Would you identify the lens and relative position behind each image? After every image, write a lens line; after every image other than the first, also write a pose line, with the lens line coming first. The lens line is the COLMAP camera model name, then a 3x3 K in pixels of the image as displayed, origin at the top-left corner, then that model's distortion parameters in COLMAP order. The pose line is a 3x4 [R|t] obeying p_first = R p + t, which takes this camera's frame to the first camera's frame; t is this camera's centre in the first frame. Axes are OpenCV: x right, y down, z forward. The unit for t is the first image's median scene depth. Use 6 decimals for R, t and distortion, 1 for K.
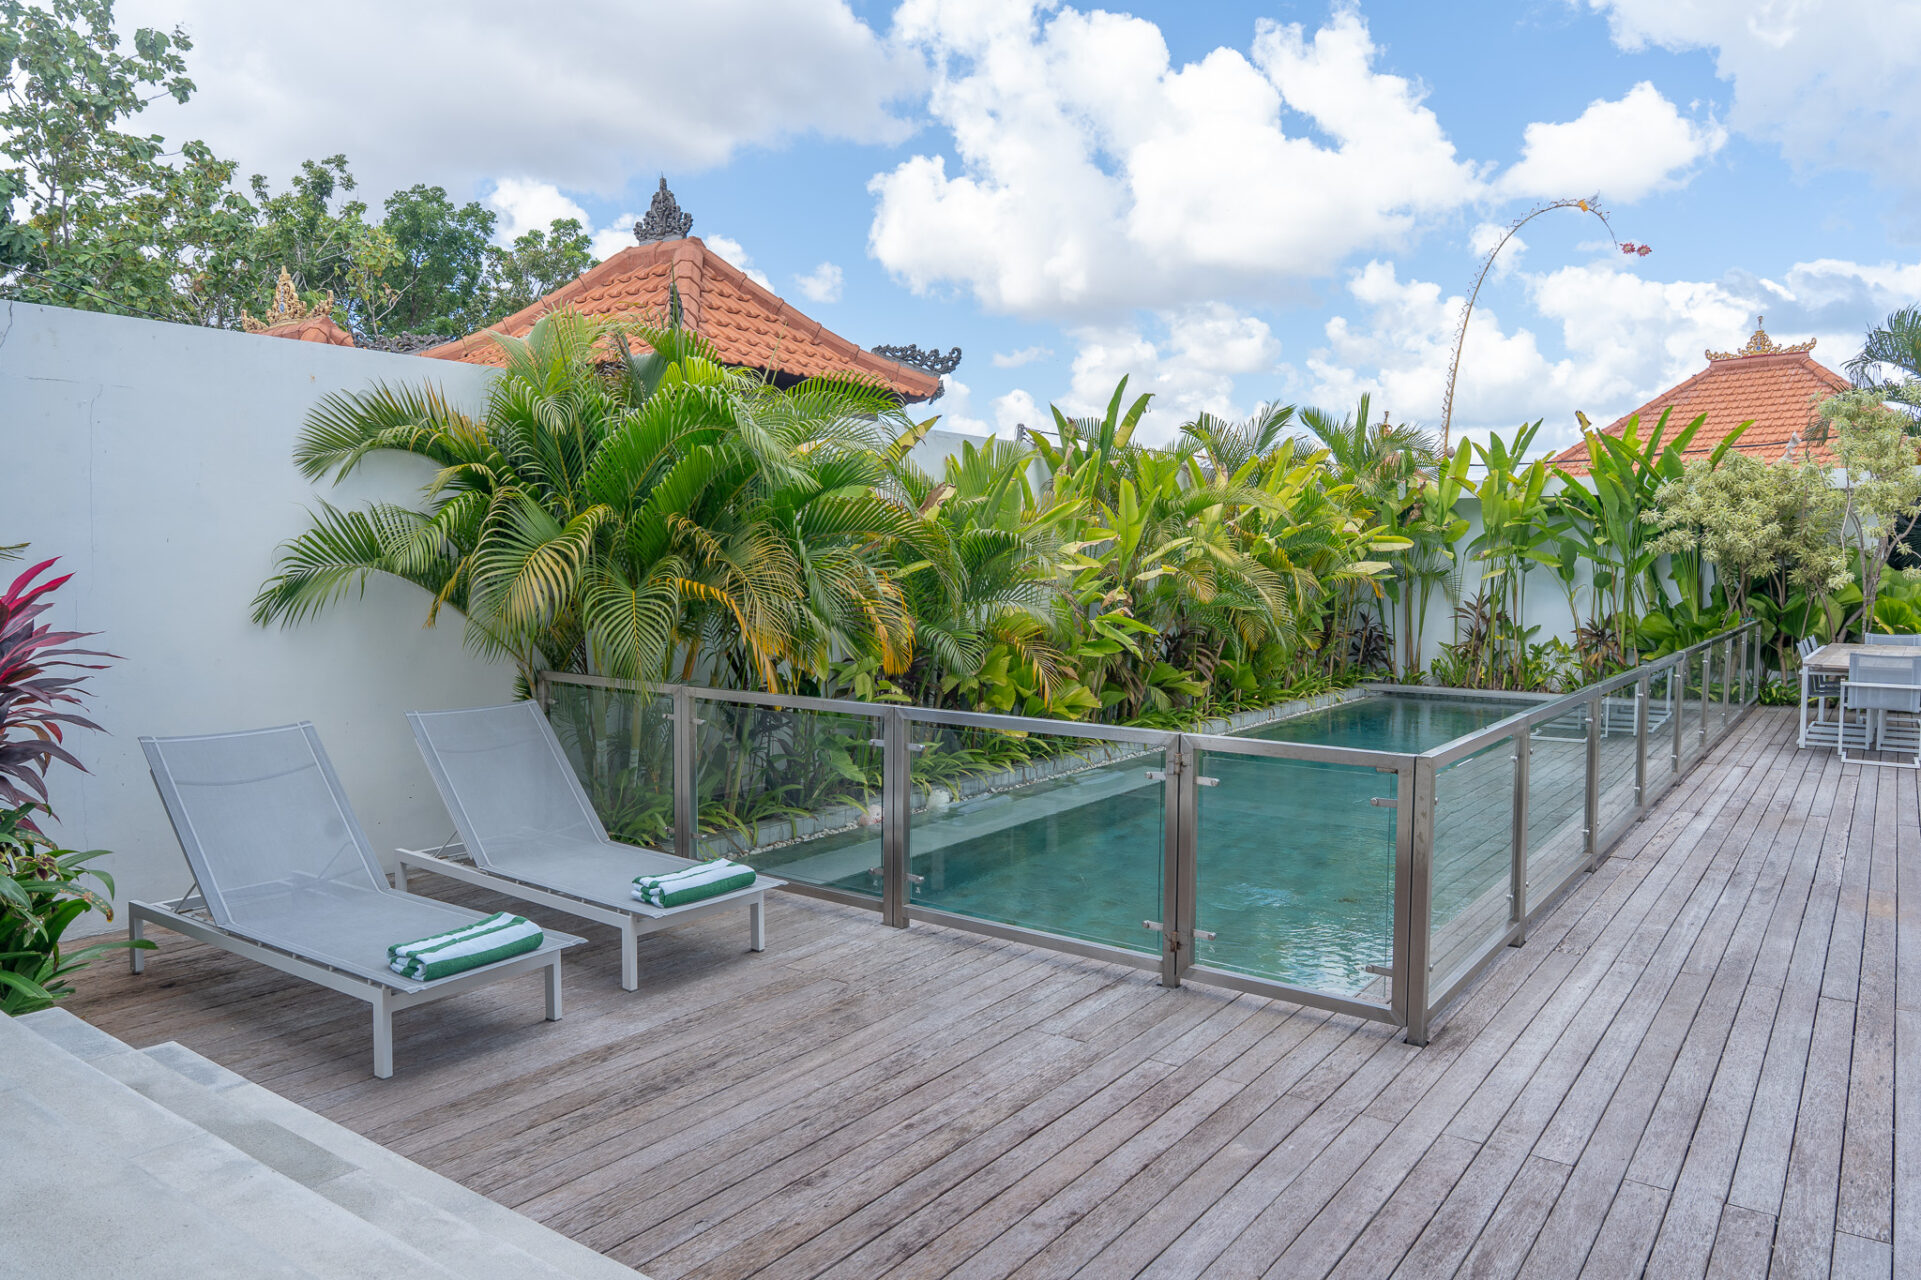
lens RADIAL K [[1291.0, 0, 963.5], [0, 1291.0, 638.6], [0, 0, 1]] dist [0.000258, -0.002877]
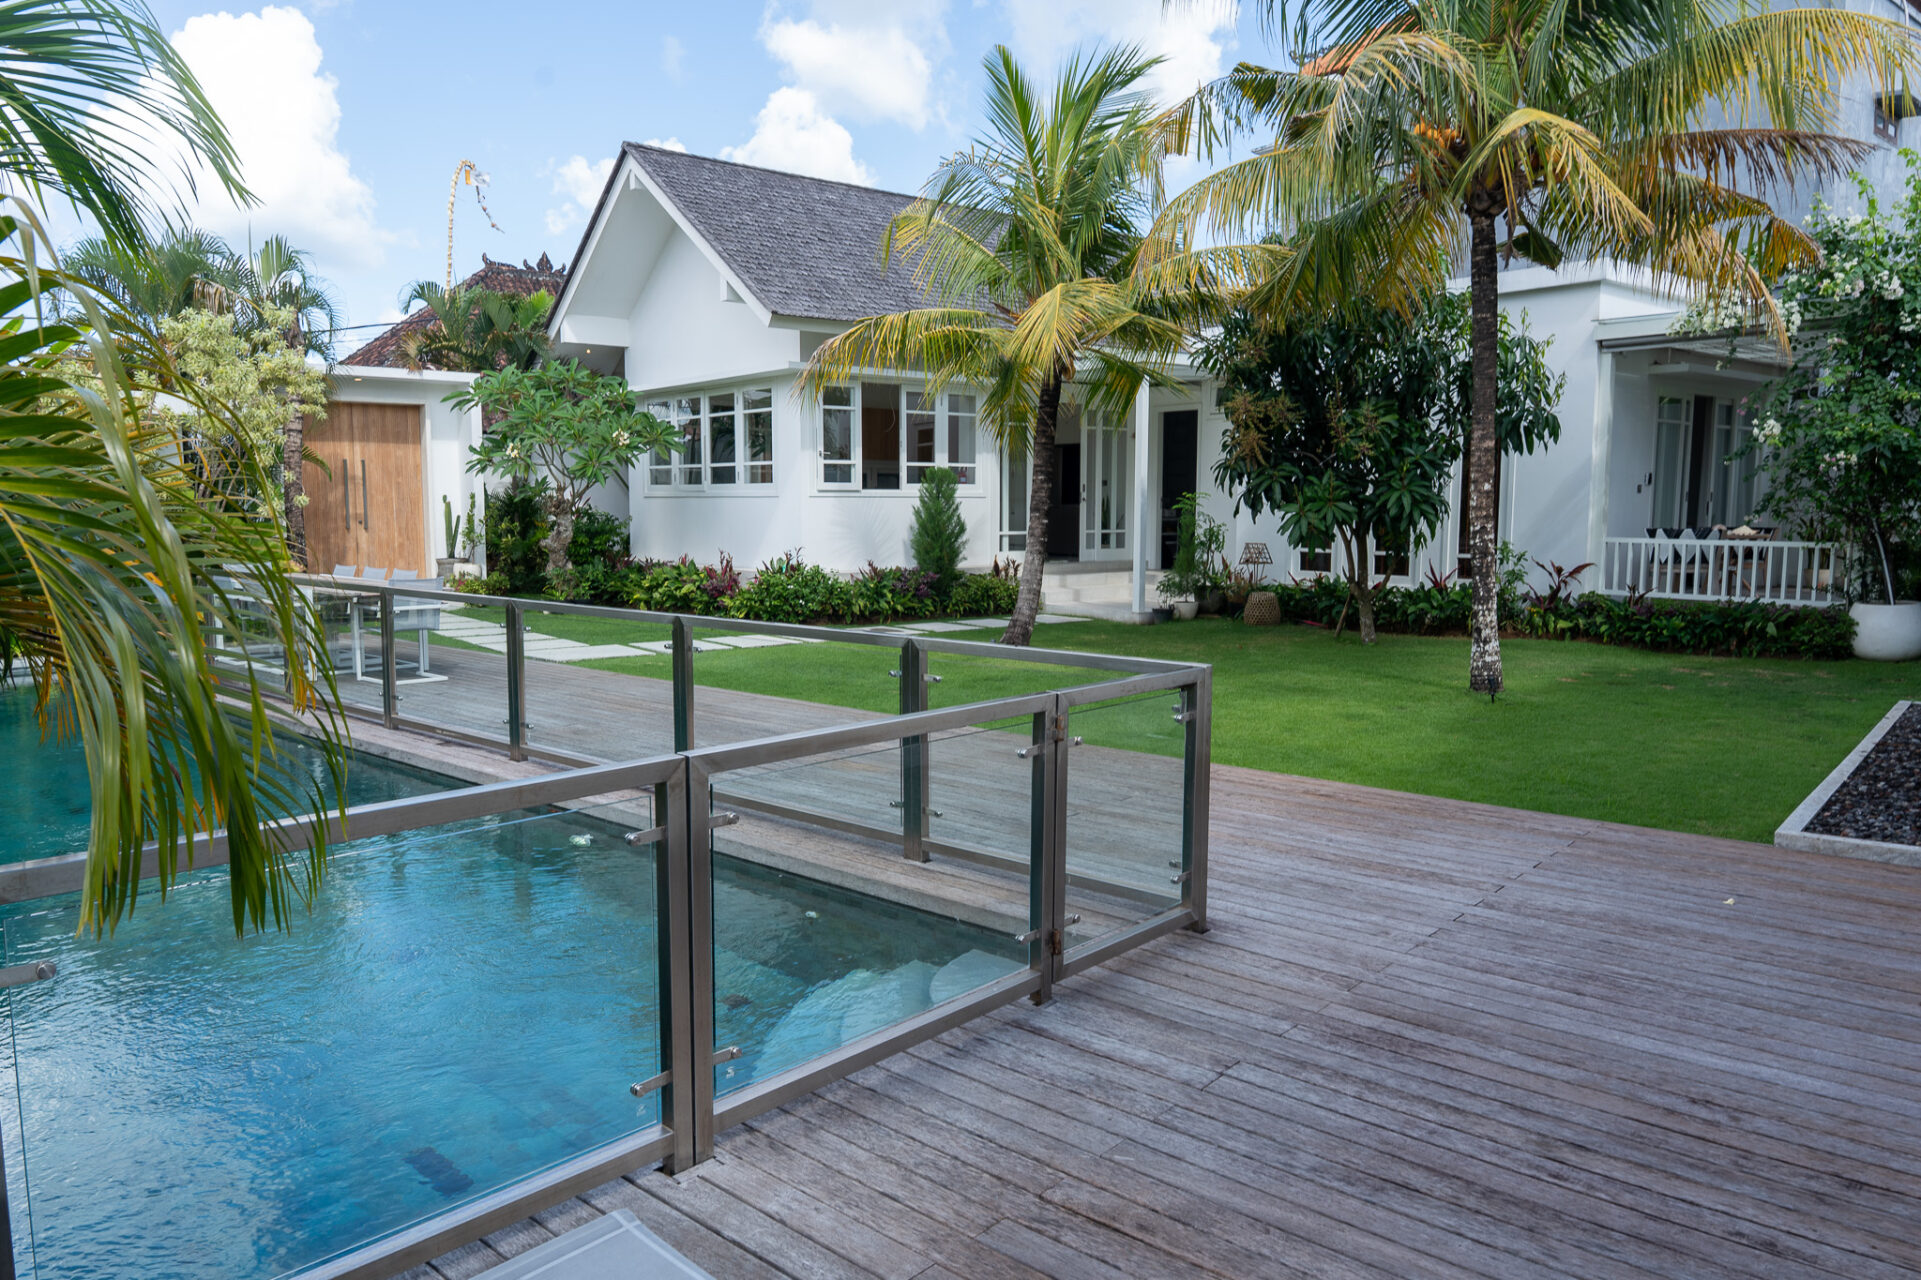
lens RADIAL K [[1291.0, 0, 963.5], [0, 1291.0, 641.8], [0, 0, 1]] dist [0.000258, -0.002877]
pose [[0.086790, -0.122075, 0.988719, -0.845184], [0.045942, 0.991898, 0.118435, -0.078765], [-0.995167, 0.035145, 0.091695, 1.278983]]
